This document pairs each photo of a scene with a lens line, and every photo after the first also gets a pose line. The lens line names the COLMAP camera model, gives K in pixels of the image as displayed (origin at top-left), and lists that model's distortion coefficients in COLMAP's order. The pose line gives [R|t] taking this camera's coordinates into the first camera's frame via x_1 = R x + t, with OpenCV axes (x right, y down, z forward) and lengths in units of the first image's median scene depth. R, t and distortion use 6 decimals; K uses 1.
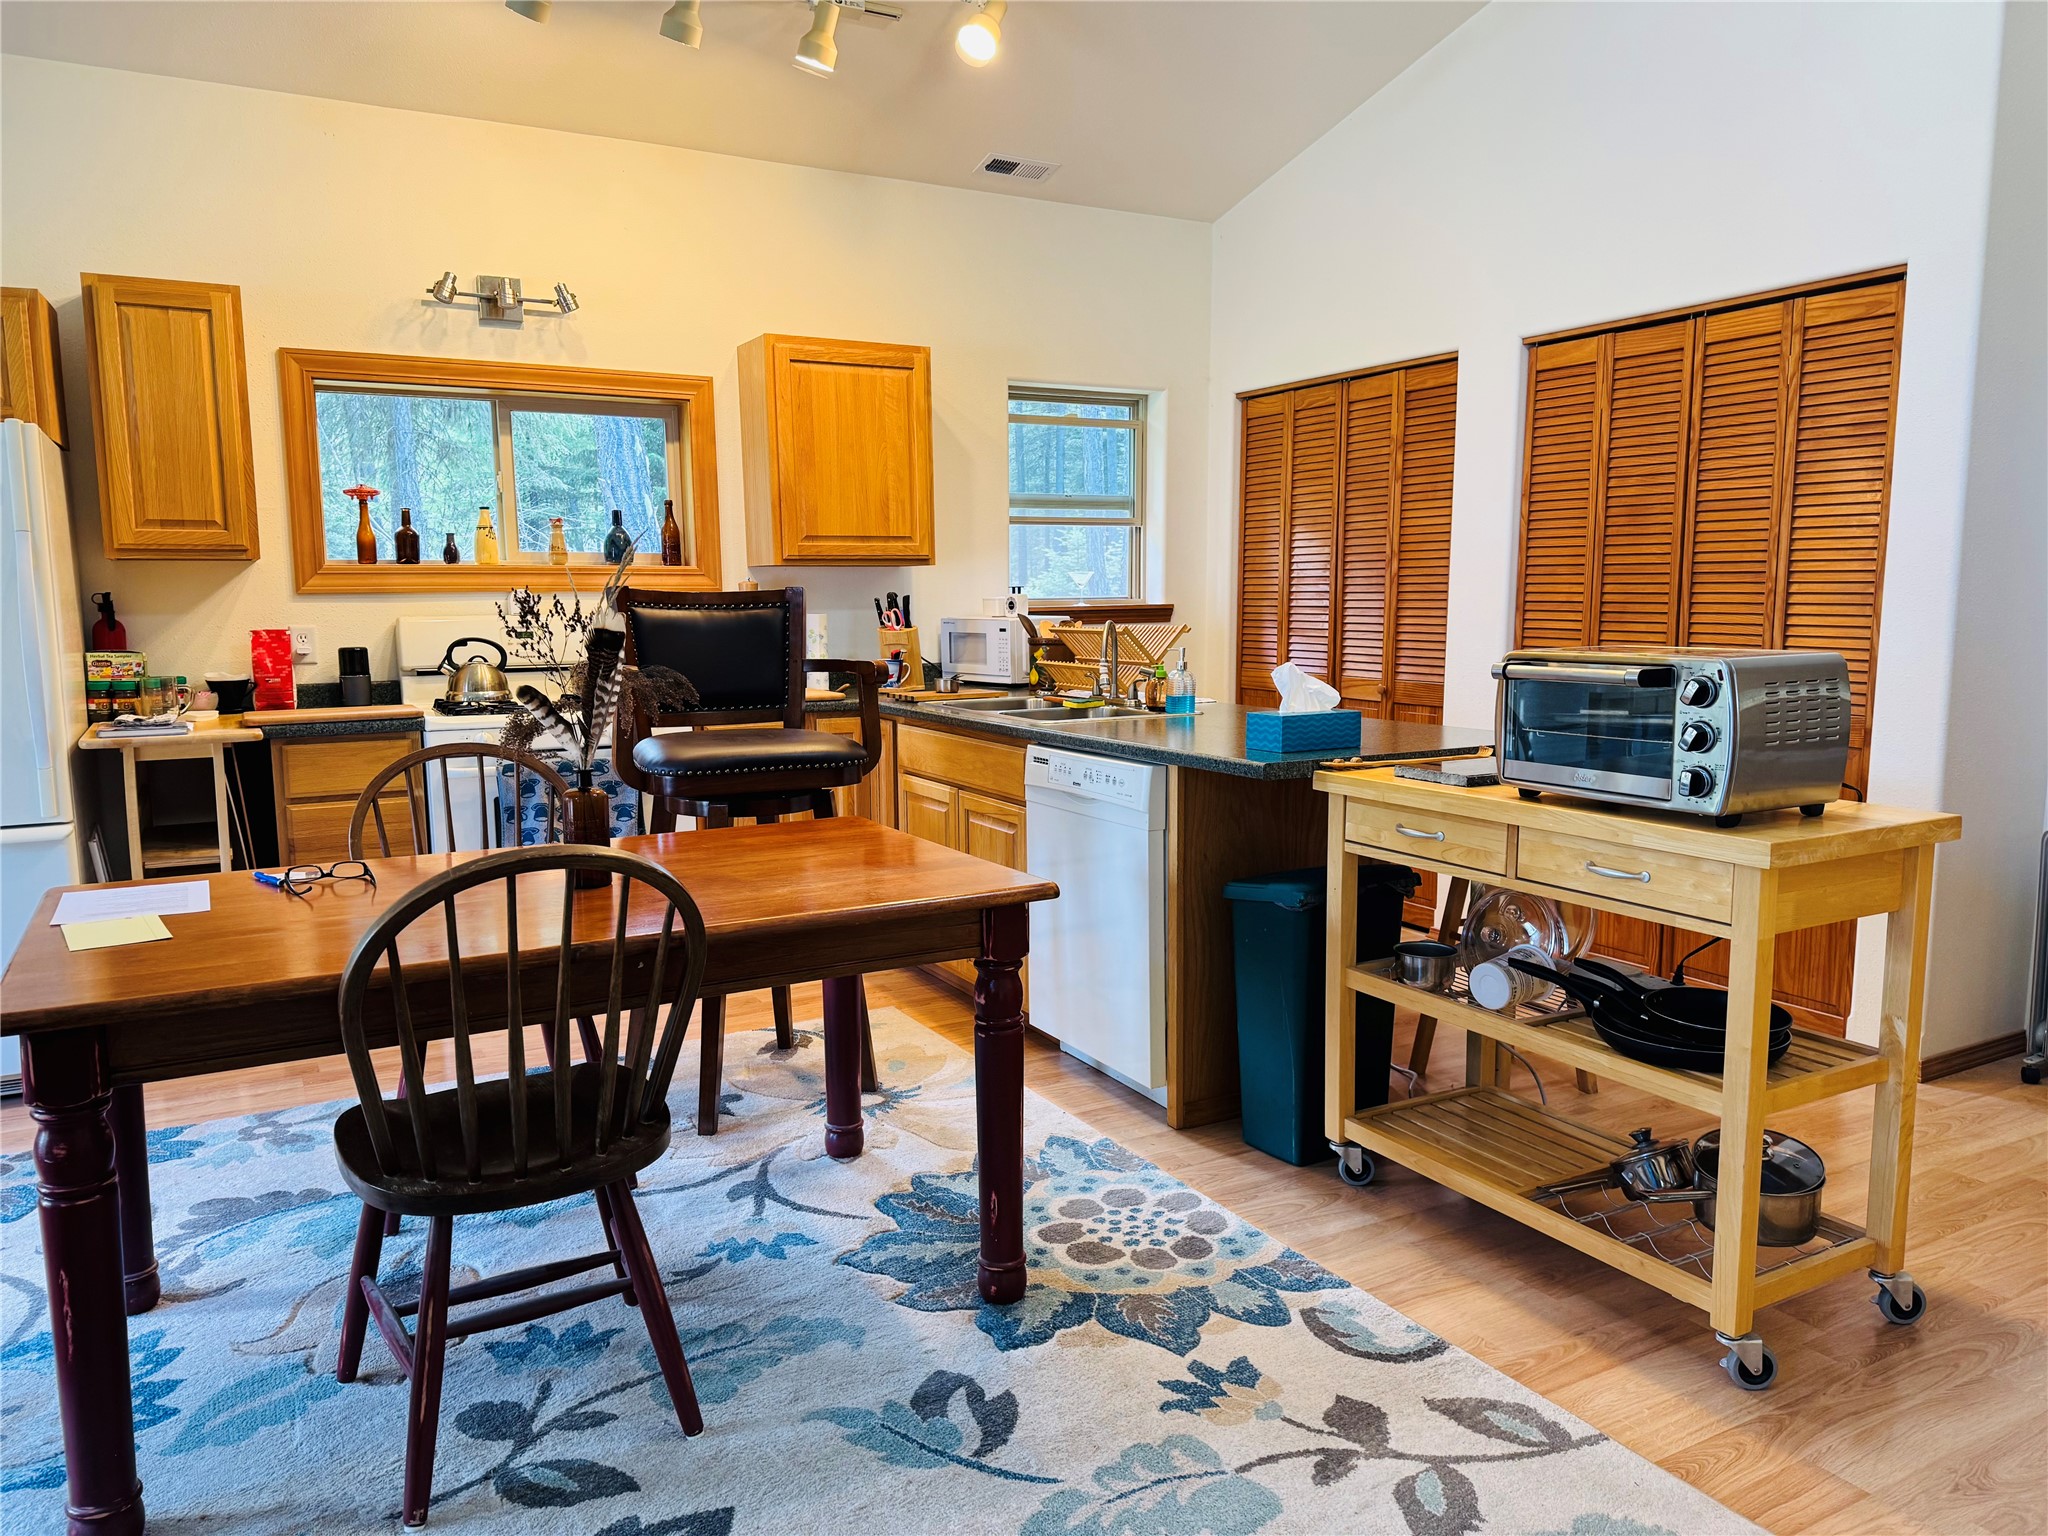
lens RADIAL K [[1429.0, 0, 1020.1], [0, 1429.0, 768.4], [0, 0, 1]] dist [0.032859, -0.034917]
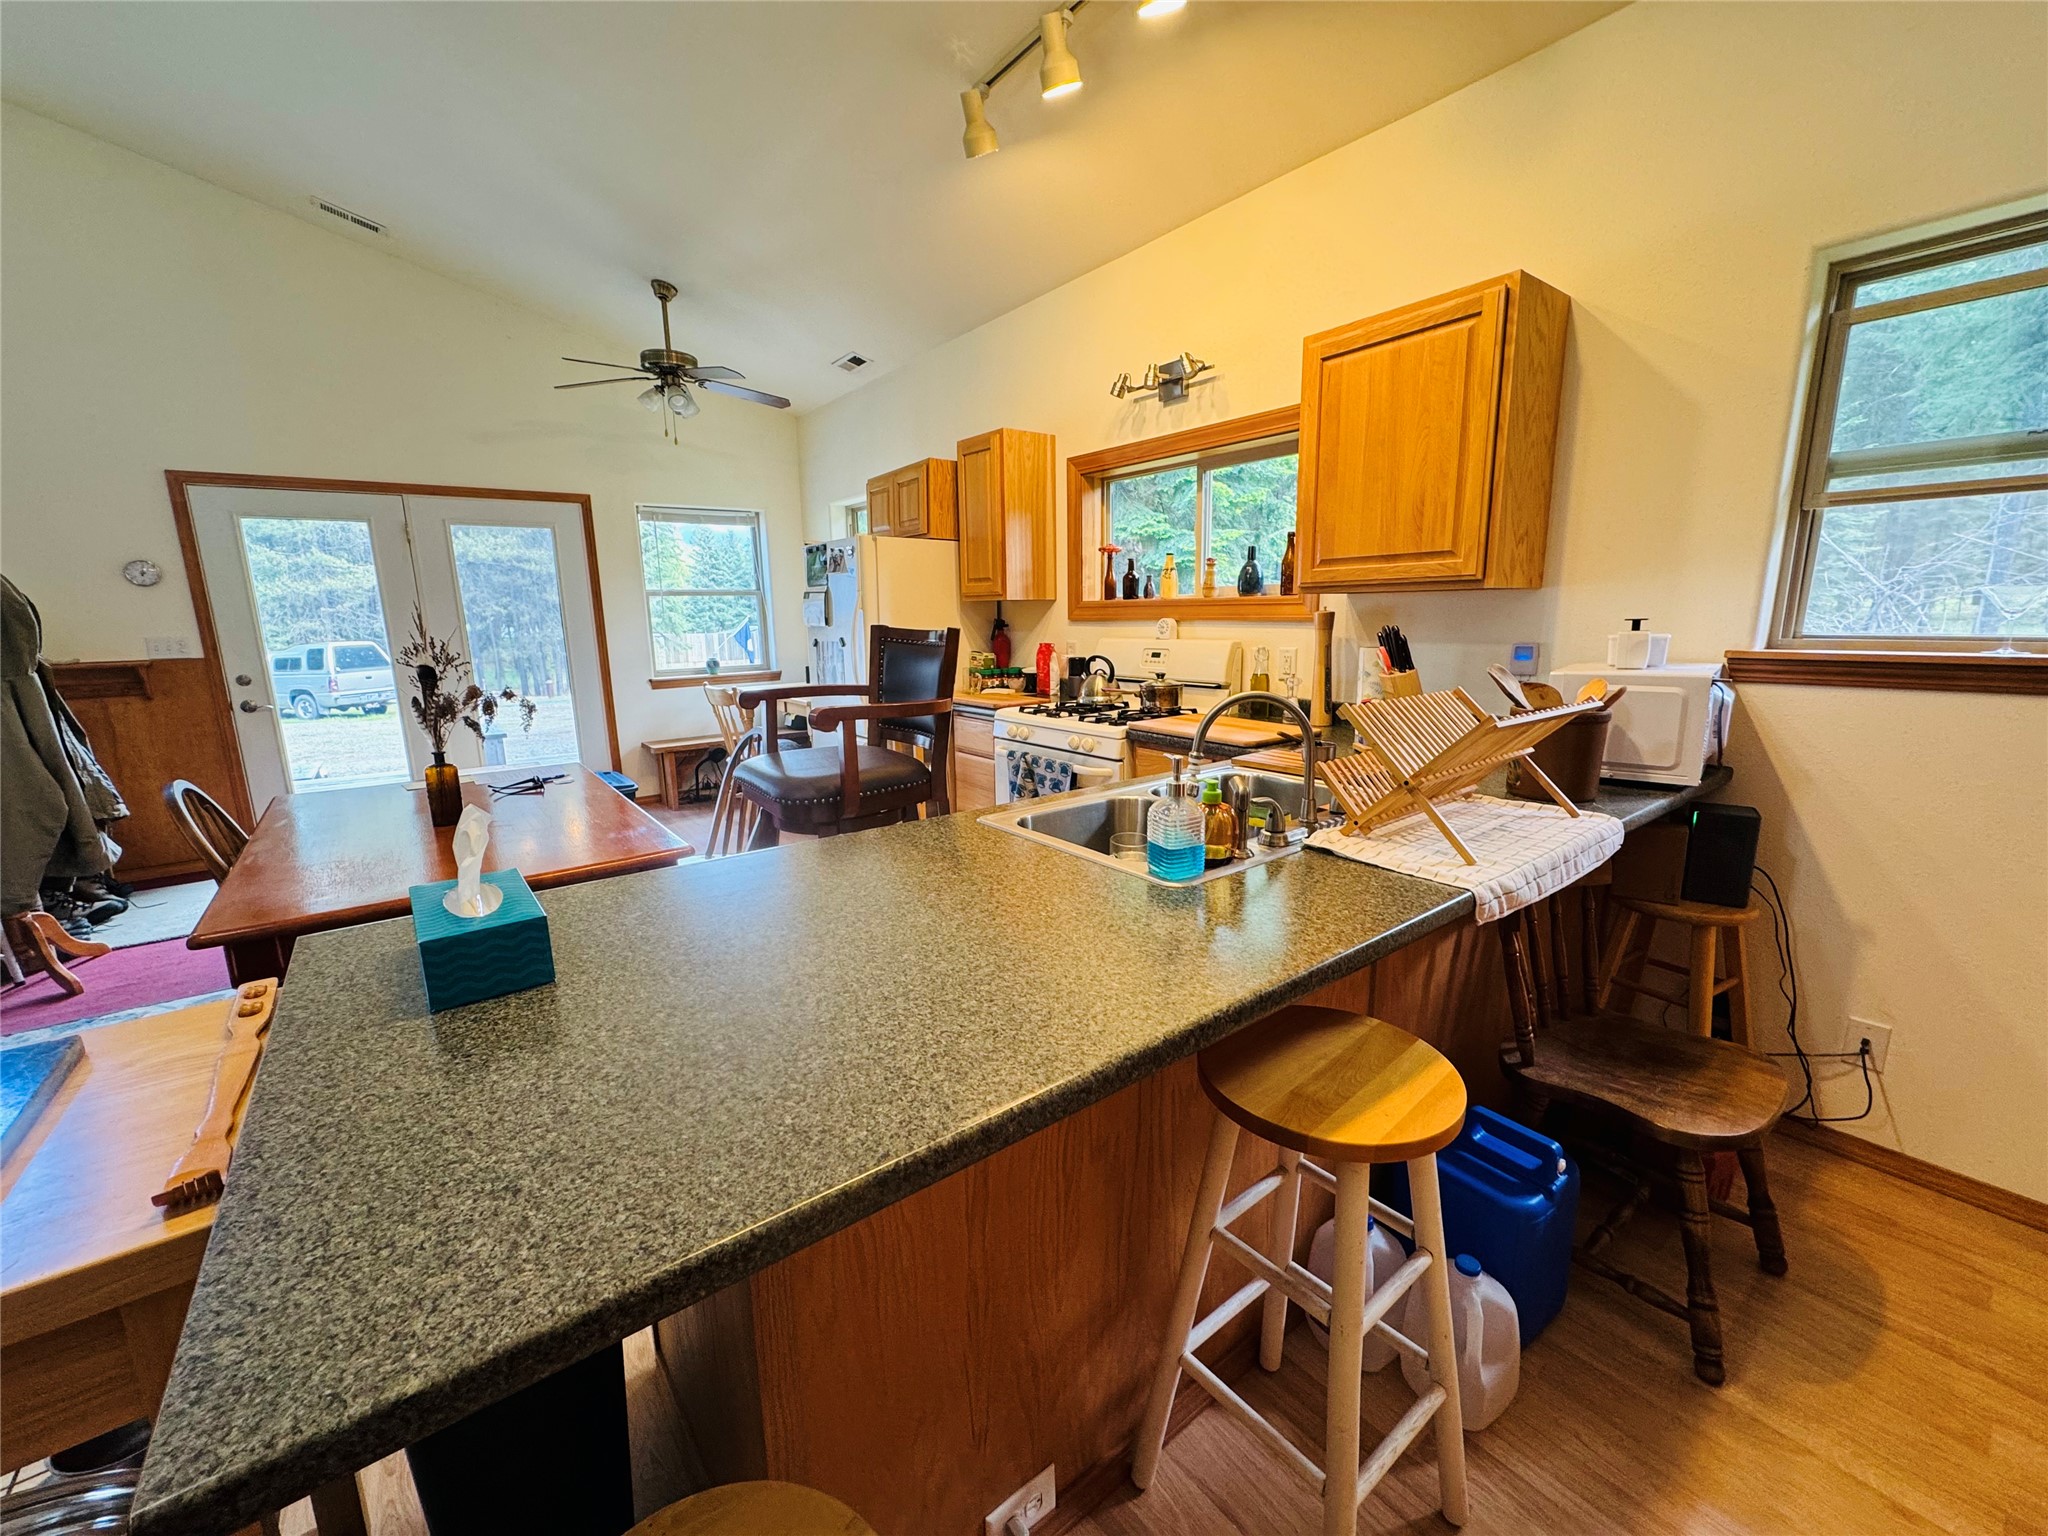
lens RADIAL K [[815.2, 0, 1022.3], [0, 815.2, 773.6], [0, 0, 1]] dist [-0.004236, -0.000191]
pose [[0.154373, 0.197866, -0.967997, 0.359271], [-0.109702, 0.977116, 0.182235, -0.109932], [0.981903, 0.078059, 0.172547, 0.778399]]
